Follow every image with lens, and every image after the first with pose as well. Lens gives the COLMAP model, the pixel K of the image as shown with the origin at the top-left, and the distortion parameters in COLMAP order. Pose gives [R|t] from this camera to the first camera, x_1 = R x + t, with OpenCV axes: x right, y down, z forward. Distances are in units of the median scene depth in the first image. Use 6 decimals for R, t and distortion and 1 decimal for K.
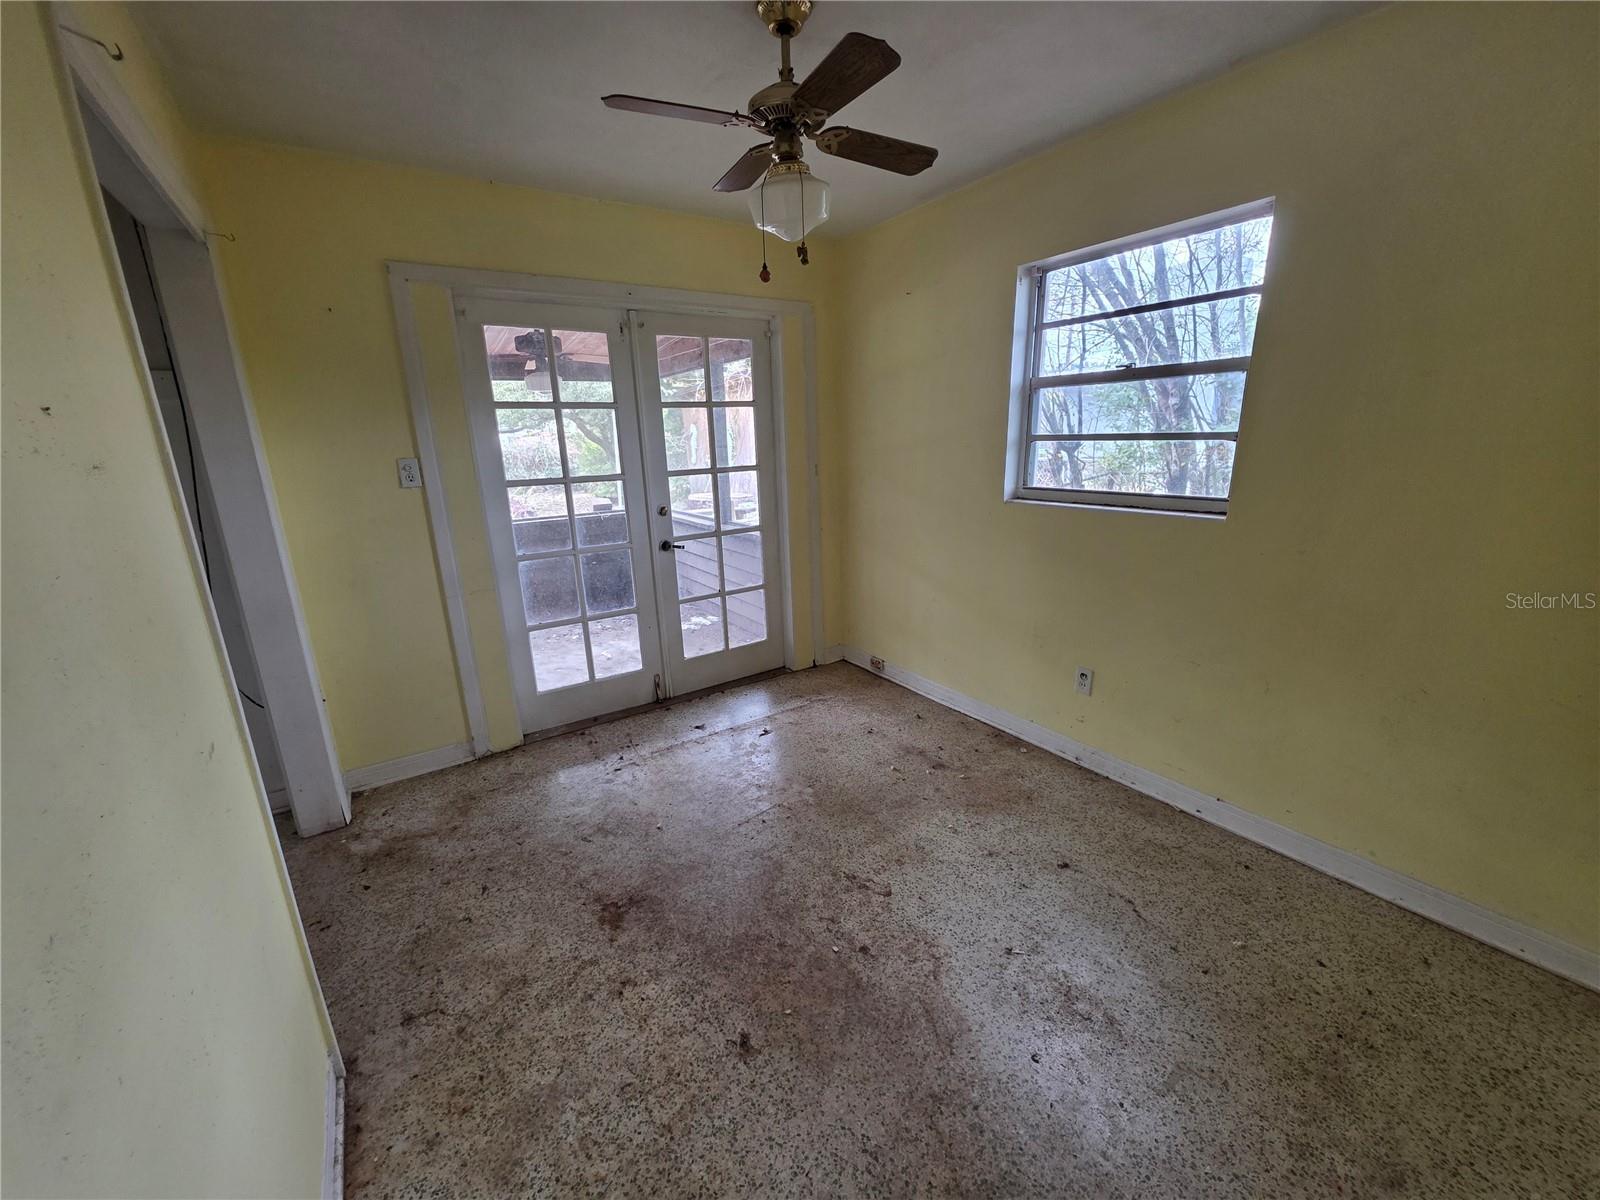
lens RADIAL K [[639.5, 0, 800.6], [0, 639.5, 600.1], [0, 0, 1]] dist [0.000159, 0.000979]
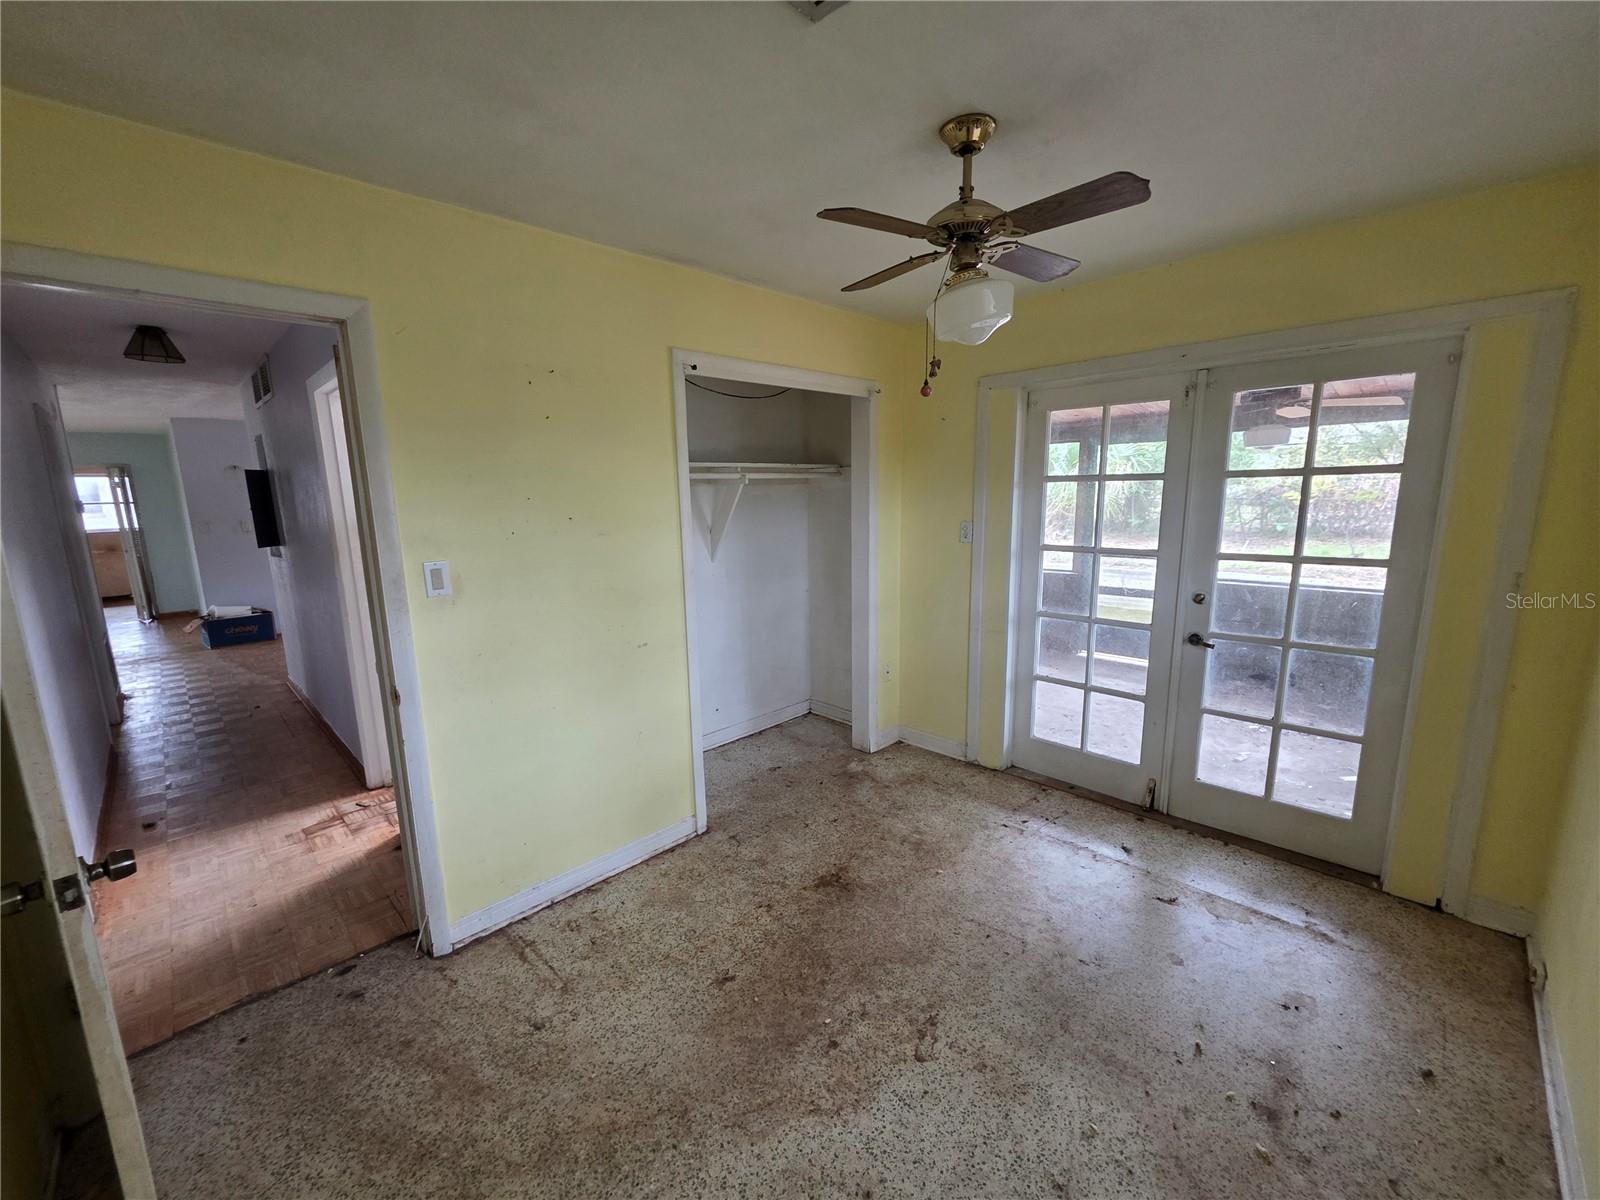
lens RADIAL K [[639.5, 0, 808.1], [0, 639.5, 607.7], [0, 0, 1]] dist [0.000159, 0.000979]
pose [[0.200545, 0.205673, -0.957852, 0.769887], [-0.233509, 0.959571, 0.157152, -0.221334], [0.951449, 0.192151, 0.240464, 0.493612]]
